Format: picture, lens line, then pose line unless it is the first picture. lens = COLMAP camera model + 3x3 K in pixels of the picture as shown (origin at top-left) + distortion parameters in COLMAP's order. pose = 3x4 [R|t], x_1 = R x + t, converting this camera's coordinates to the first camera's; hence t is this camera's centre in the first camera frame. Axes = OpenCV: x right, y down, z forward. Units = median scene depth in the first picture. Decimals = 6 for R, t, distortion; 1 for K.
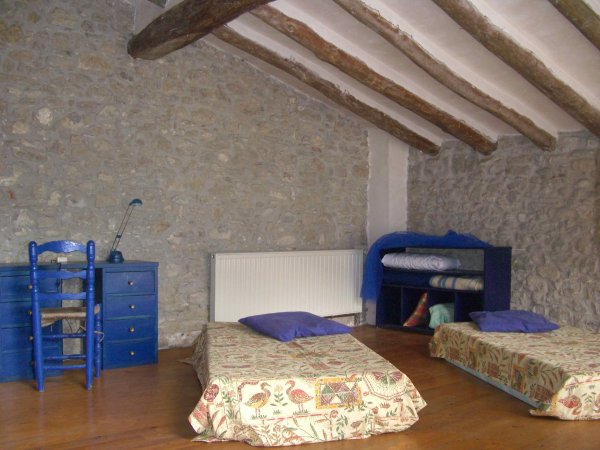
lens RADIAL K [[664.9, 0, 299.7], [0, 664.9, 224.6], [0, 0, 1]] dist [-0.006667, 0.000000]
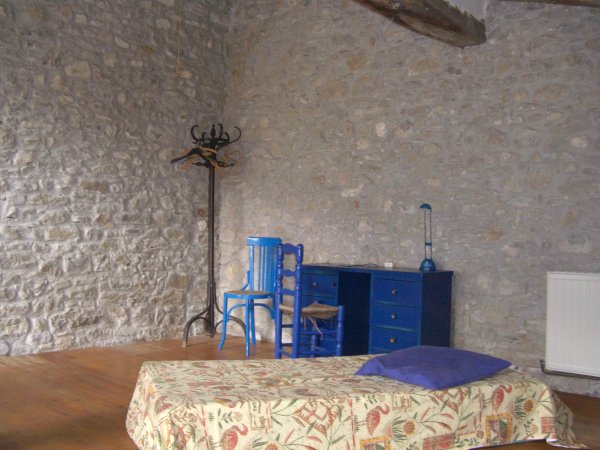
lens RADIAL K [[664.9, 0, 299.7], [0, 664.9, 226.5], [0, 0, 1]] dist [-0.006667, 0.000000]
pose [[0.245540, -0.009132, -0.969343, 0.562963], [-0.019415, 0.999709, -0.014336, 0.009712], [0.969192, 0.022340, 0.245291, 0.559191]]
